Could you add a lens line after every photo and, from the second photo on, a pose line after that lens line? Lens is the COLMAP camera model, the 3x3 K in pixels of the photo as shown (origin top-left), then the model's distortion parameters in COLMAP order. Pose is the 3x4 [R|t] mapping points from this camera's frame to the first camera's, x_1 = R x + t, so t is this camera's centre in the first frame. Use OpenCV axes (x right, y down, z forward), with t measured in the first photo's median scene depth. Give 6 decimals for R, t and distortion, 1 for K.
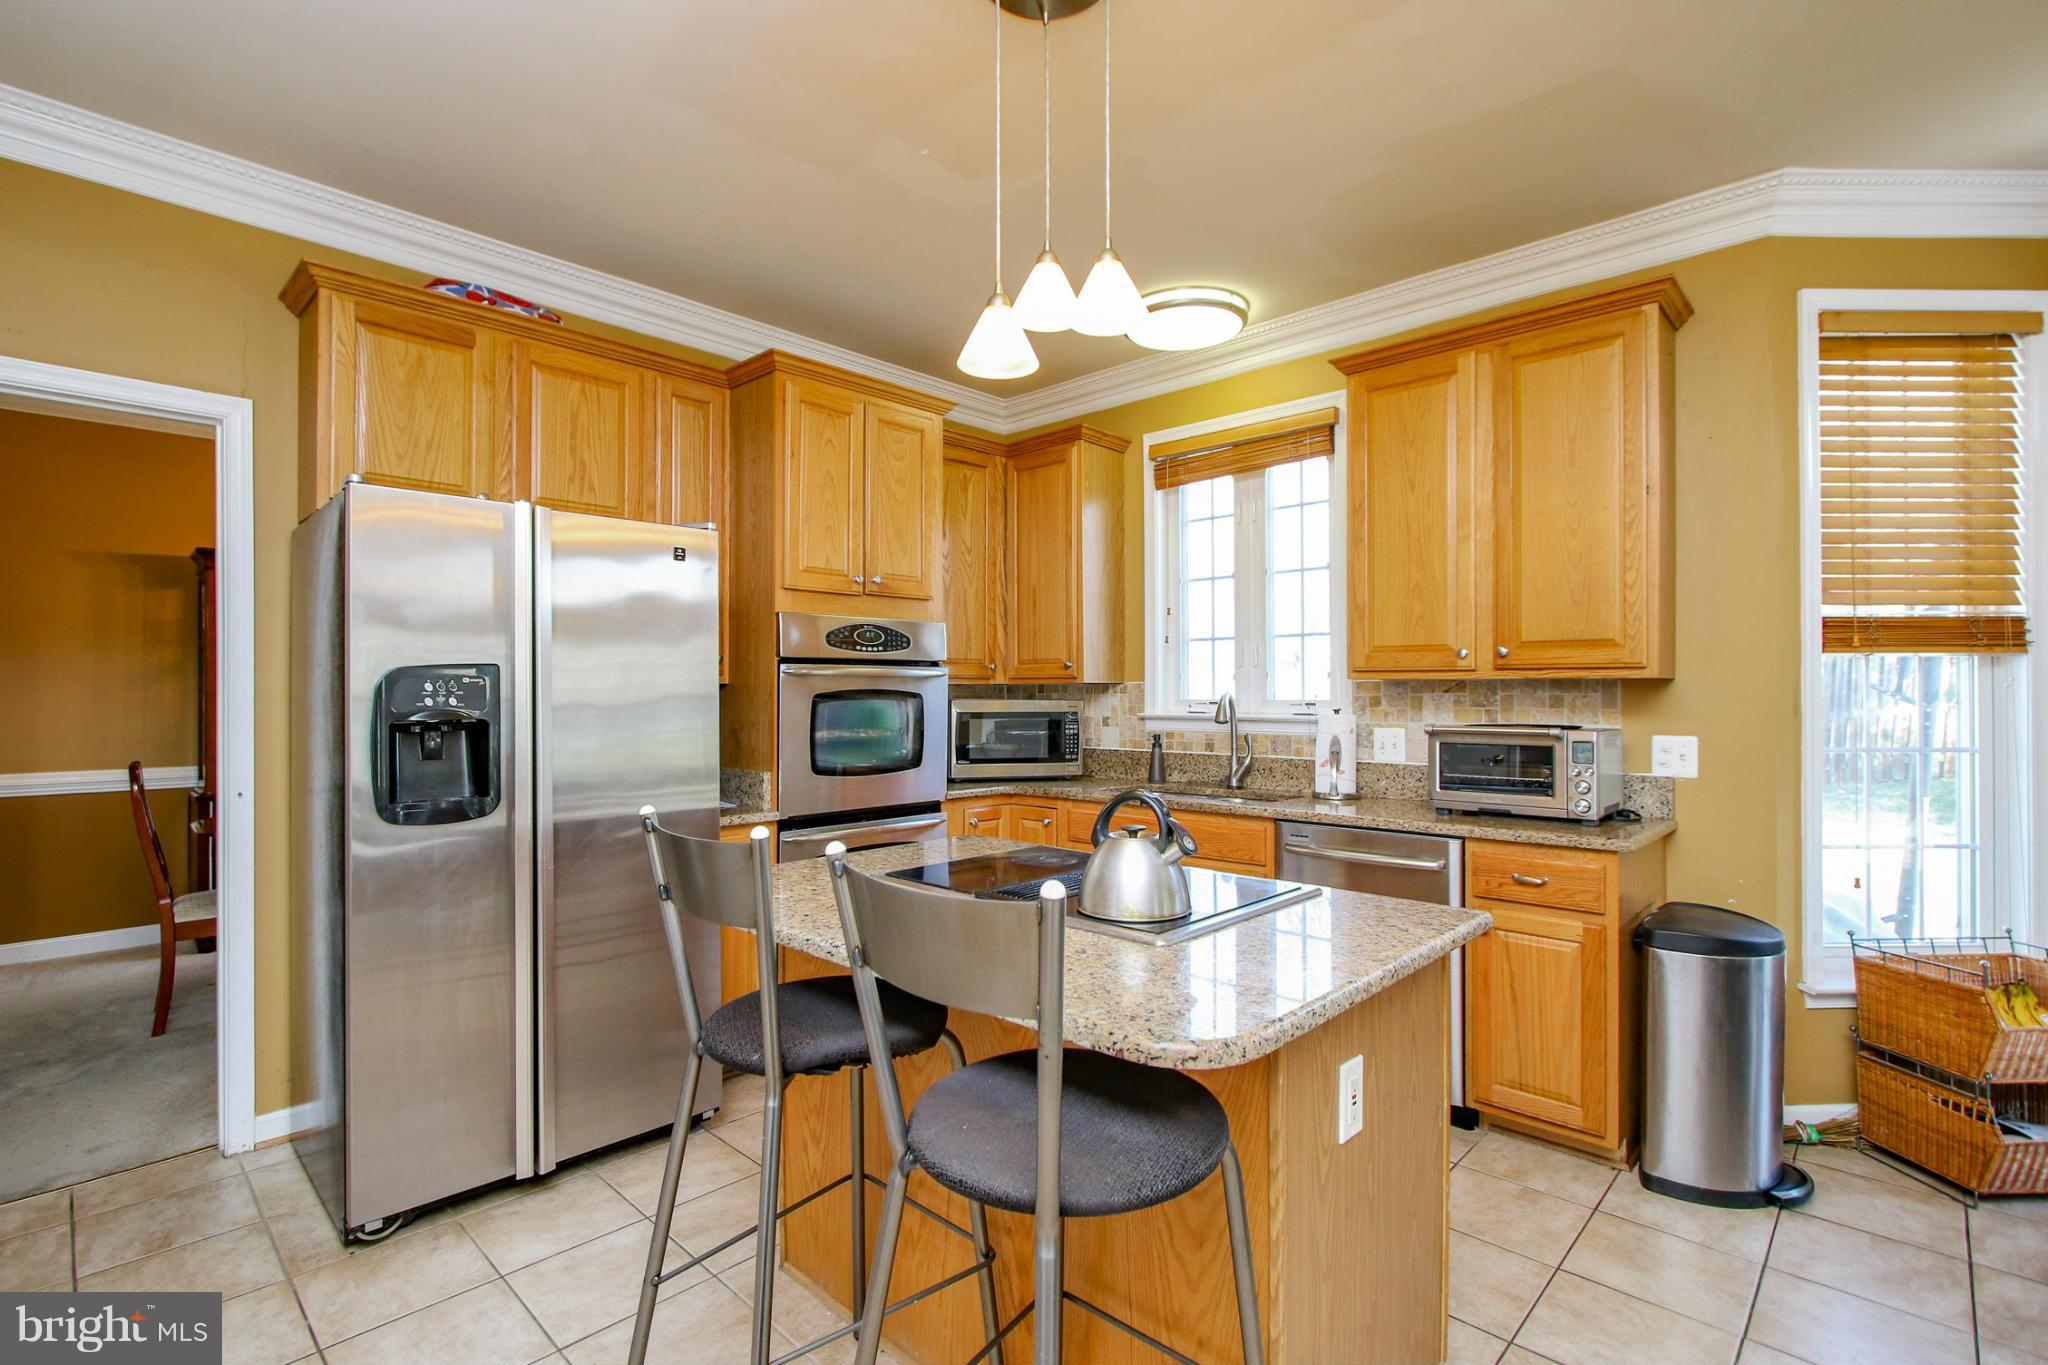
lens RADIAL K [[941.8, 0, 1021.2], [0, 941.8, 689.8], [0, 0, 1]] dist [-0.020296, 0.002735]
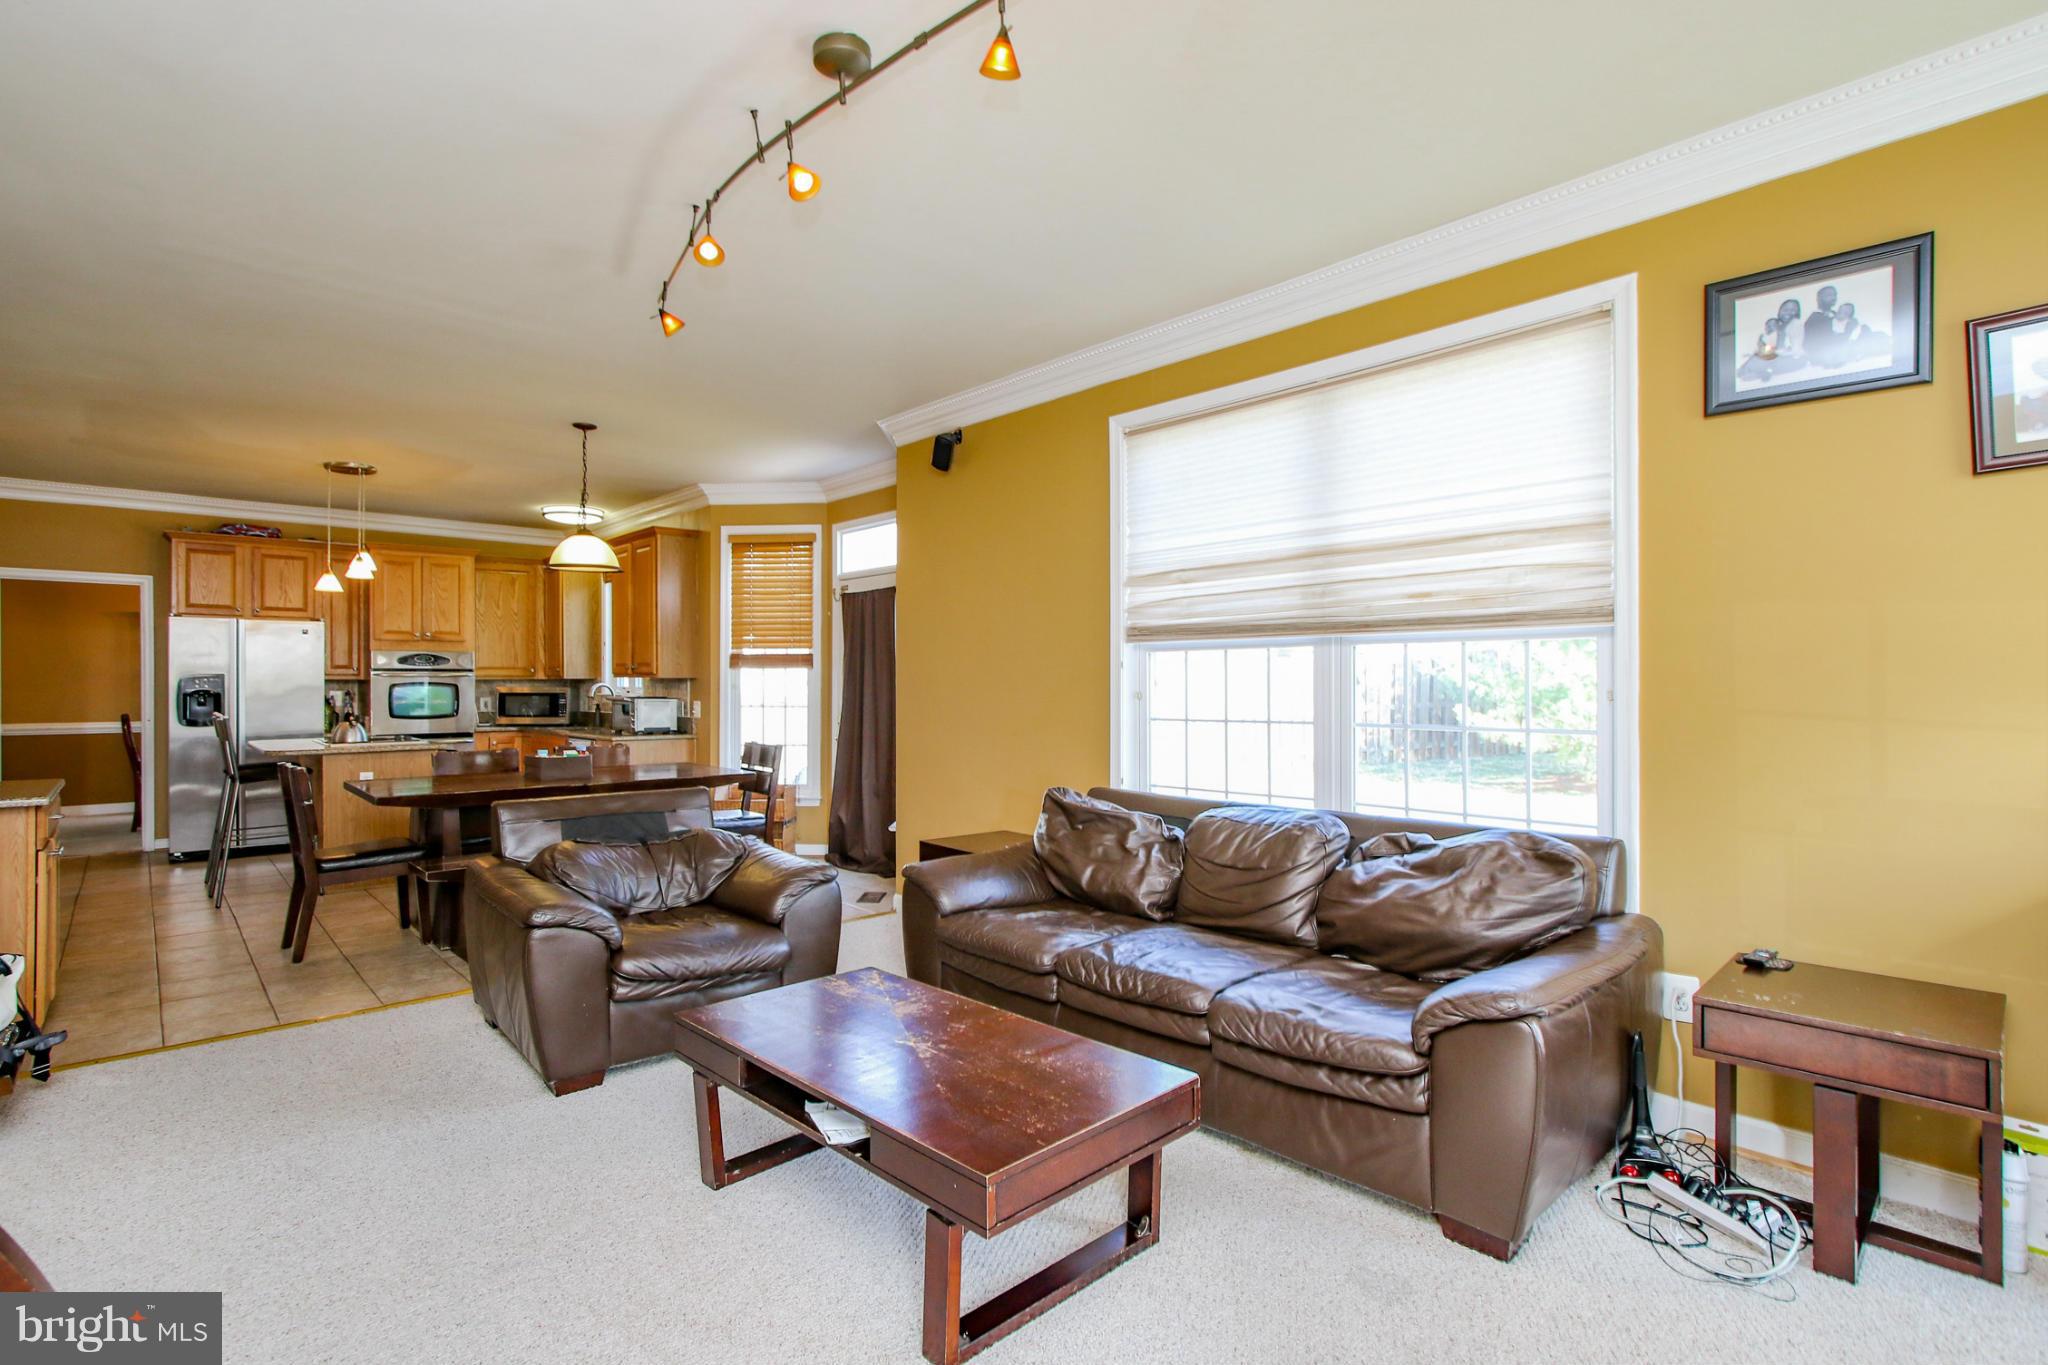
lens RADIAL K [[941.8, 0, 1008.1], [0, 941.8, 682.7], [0, 0, 1]] dist [-0.020296, 0.002735]
pose [[0.998792, -0.000121, -0.049140, 1.527789], [0.000275, 0.999995, 0.003135, -0.005938], [0.049139, -0.003145, 0.998787, -1.346207]]
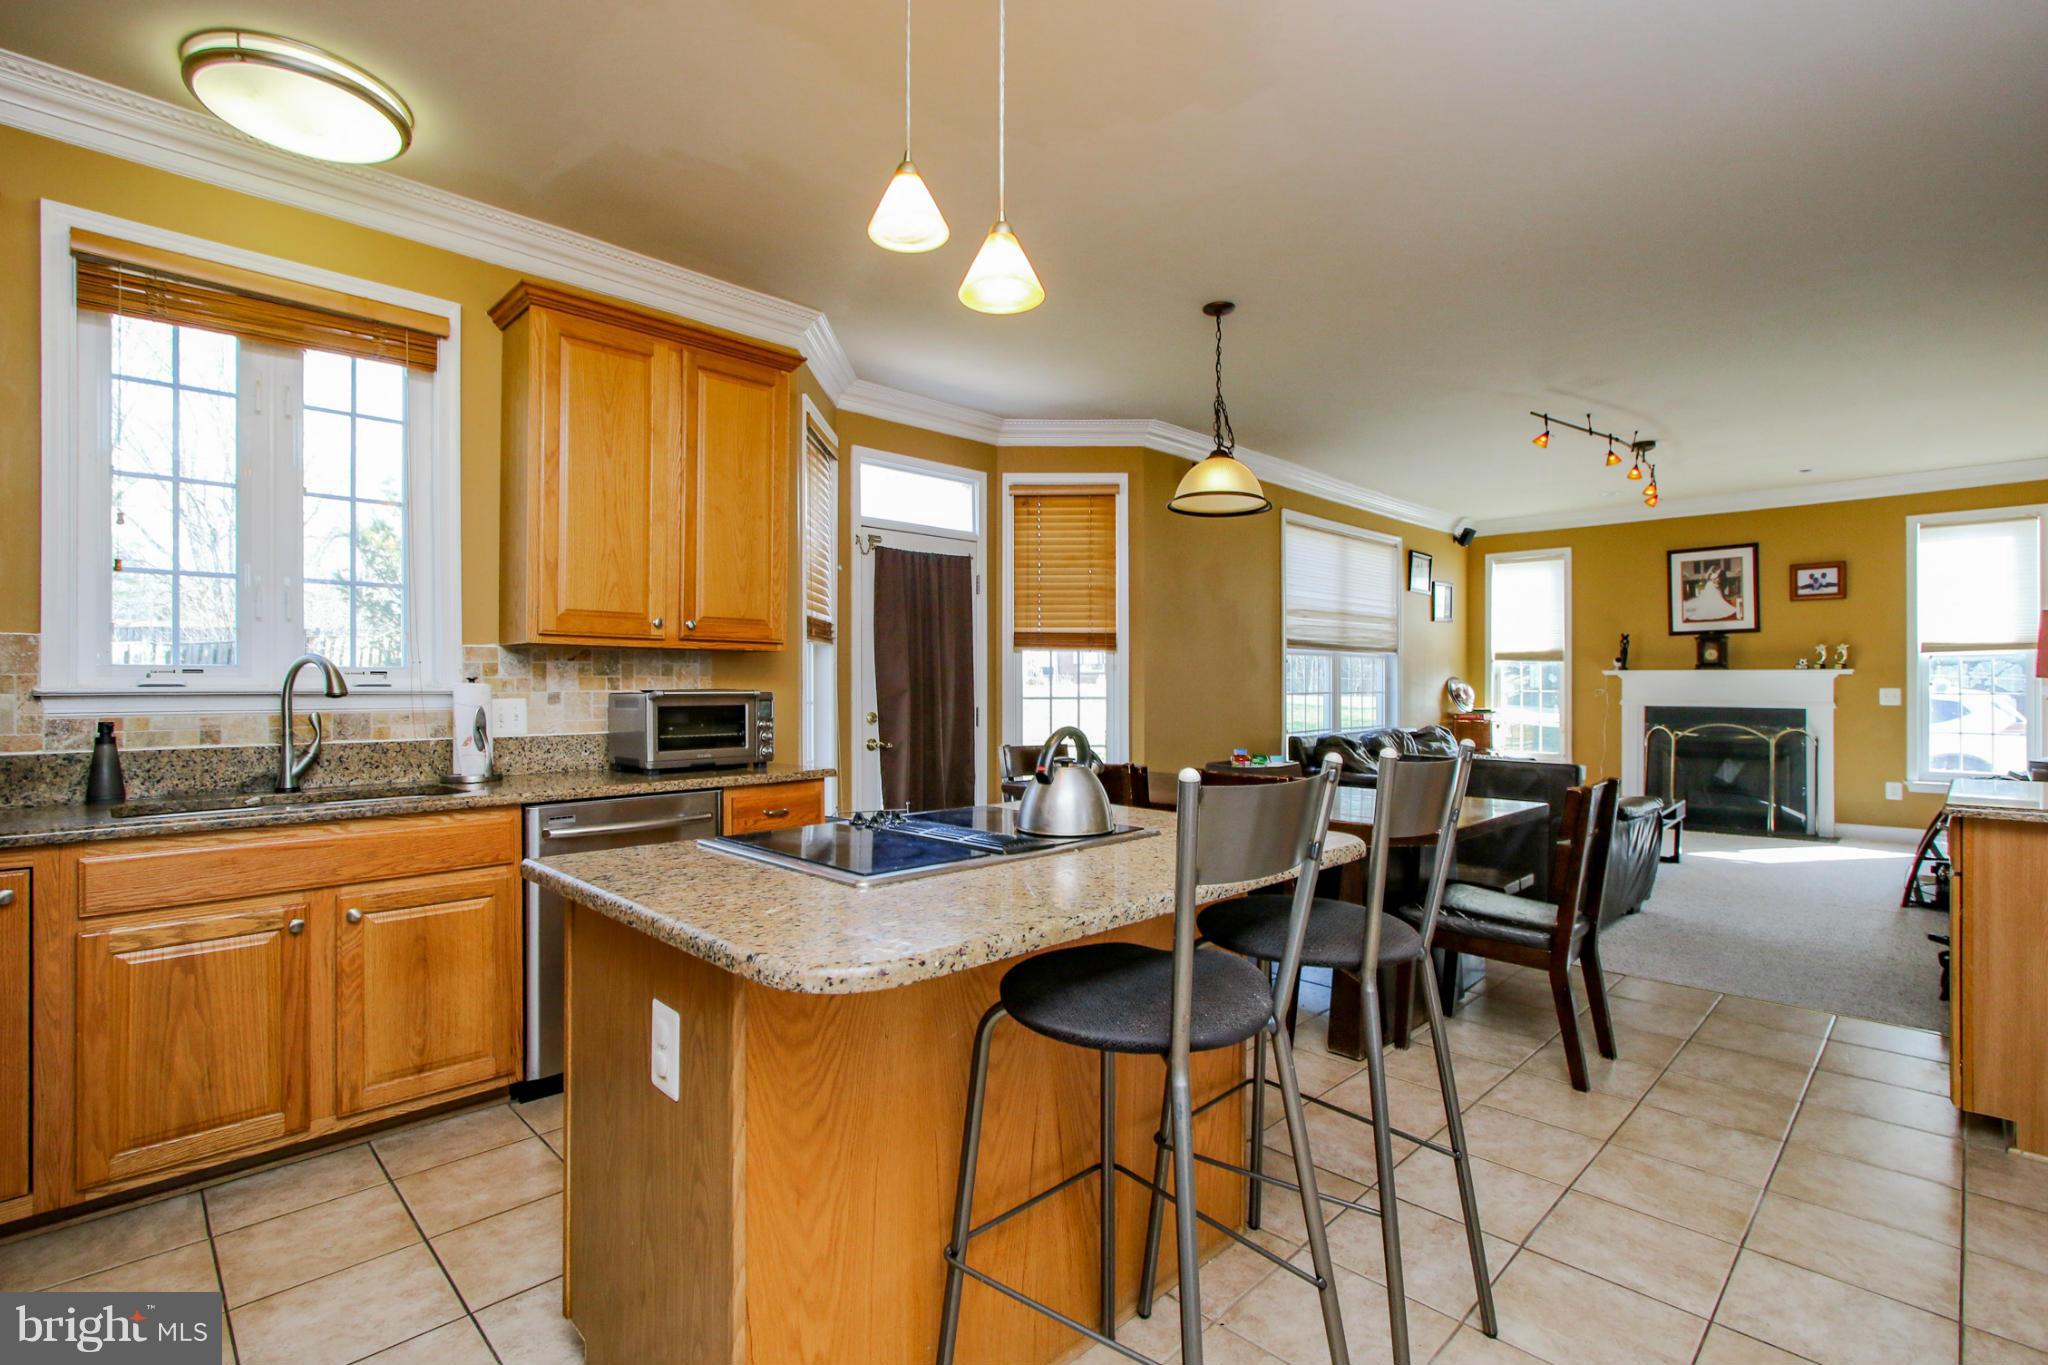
lens RADIAL K [[941.8, 0, 1021.4], [0, 941.8, 676.2], [0, 0, 1]] dist [-0.020296, 0.002735]
pose [[0.016022, 0.007802, 0.999841, -0.565234], [-0.004085, 0.999962, -0.007738, 0.026953], [-0.999863, -0.003961, 0.016053, 0.544183]]
